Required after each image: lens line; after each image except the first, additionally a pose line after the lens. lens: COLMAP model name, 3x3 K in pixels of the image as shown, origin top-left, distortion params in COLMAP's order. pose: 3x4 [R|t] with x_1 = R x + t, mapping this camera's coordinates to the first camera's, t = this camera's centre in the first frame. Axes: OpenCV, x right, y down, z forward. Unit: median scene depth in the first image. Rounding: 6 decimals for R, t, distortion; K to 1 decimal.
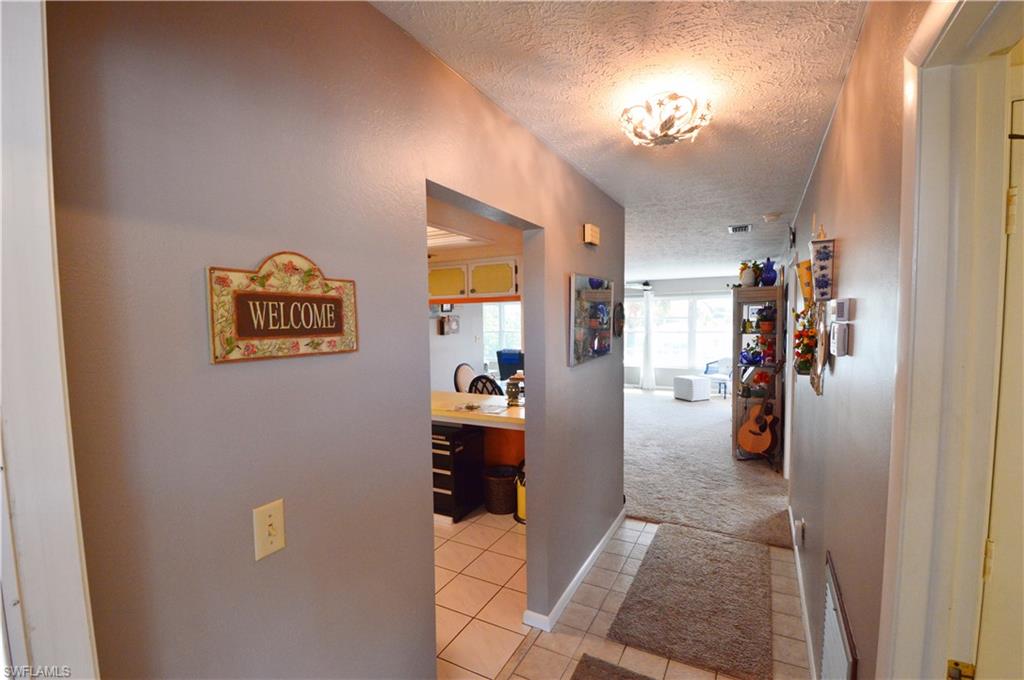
lens RADIAL K [[454.5, 0, 517.0], [0, 454.5, 352.9], [0, 0, 1]] dist [0.018846, -0.026324]
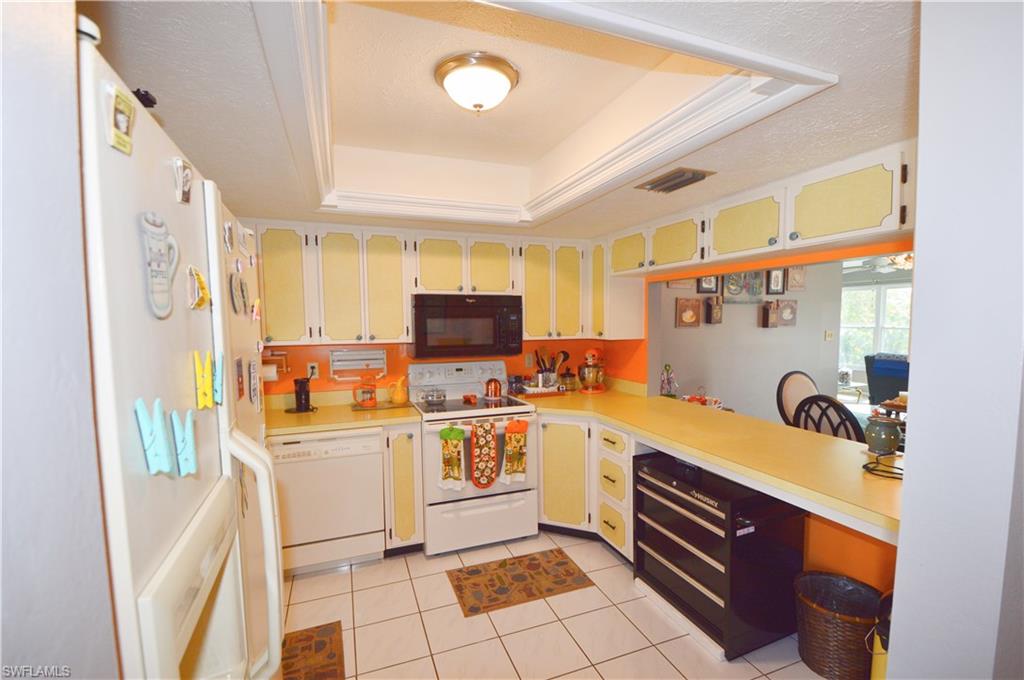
lens RADIAL K [[454.5, 0, 517.0], [0, 454.5, 352.9], [0, 0, 1]] dist [0.018846, -0.026324]
pose [[0.756964, 0.057797, -0.650895, 0.005138], [-0.051163, 0.998265, 0.029140, -0.001705], [0.651450, 0.011244, 0.758608, 0.244412]]
